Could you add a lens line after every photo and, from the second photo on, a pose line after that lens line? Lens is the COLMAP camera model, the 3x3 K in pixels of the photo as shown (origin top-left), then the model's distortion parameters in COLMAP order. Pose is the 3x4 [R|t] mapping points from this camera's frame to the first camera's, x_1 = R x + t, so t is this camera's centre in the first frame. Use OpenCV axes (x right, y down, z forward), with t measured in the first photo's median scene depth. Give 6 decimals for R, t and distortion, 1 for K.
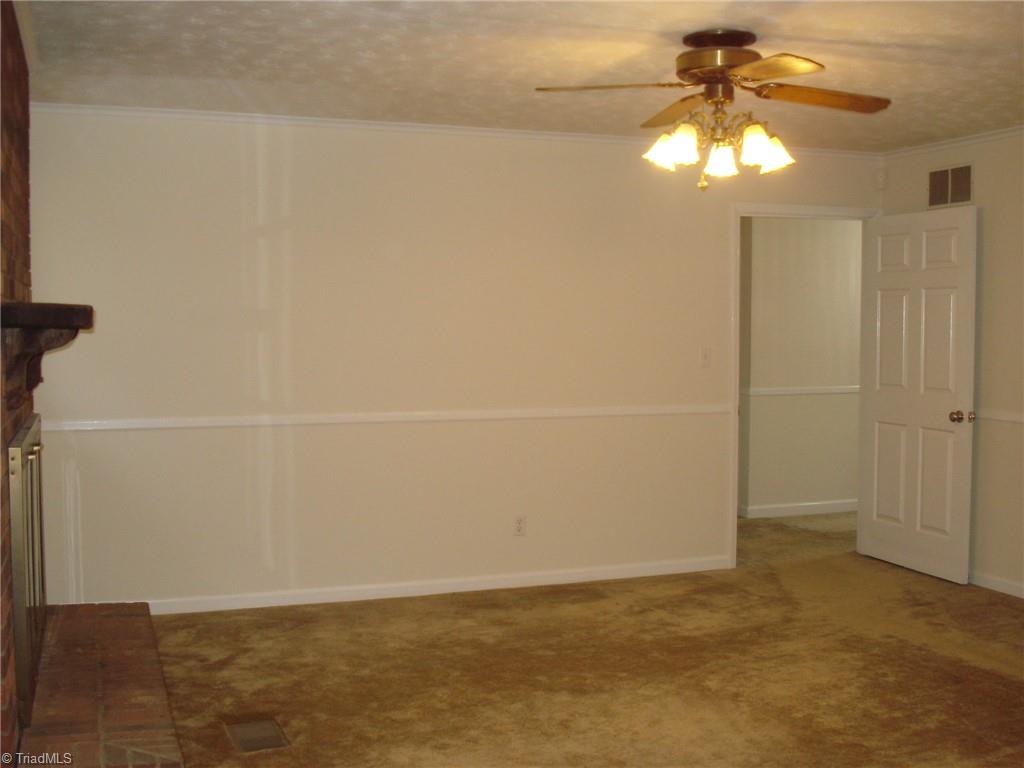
lens RADIAL K [[1158.1, 0, 512.1], [0, 1158.1, 383.3], [0, 0, 1]] dist [-0.100746, 0.000000]
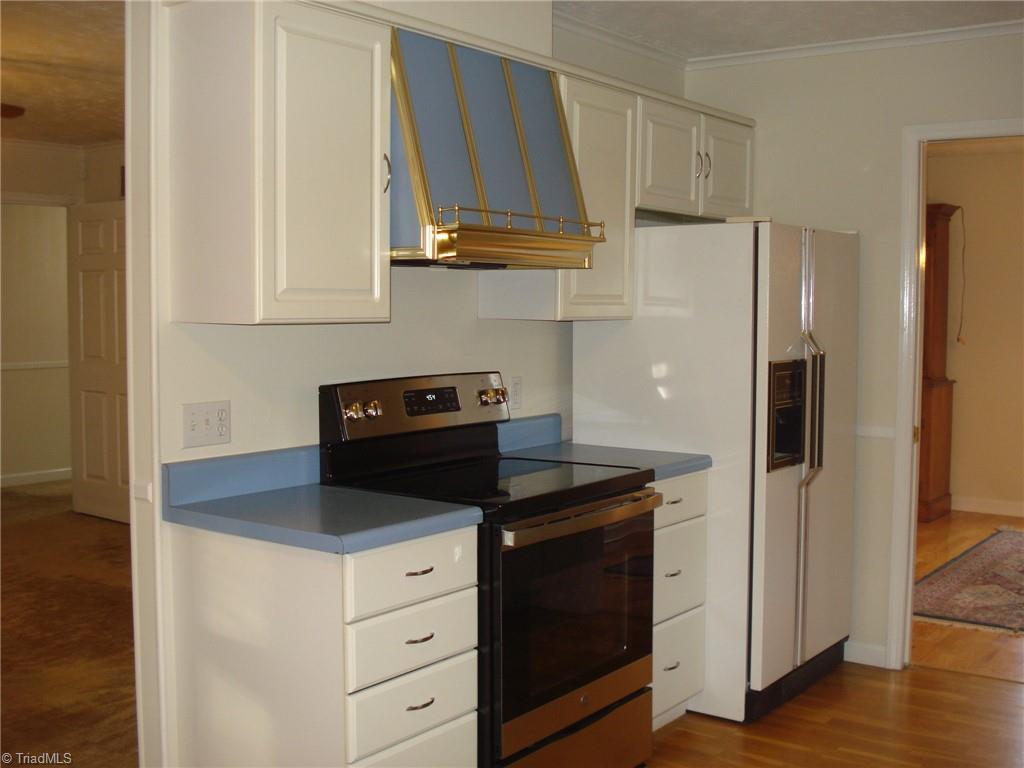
lens RADIAL K [[1158.1, 0, 512.3], [0, 1158.1, 384.4], [0, 0, 1]] dist [-0.100746, 0.000000]
pose [[0.838271, -0.033533, 0.544221, 0.088110], [0.022662, 0.999387, 0.026673, 0.010170], [-0.544782, -0.010026, 0.838518, -0.188551]]
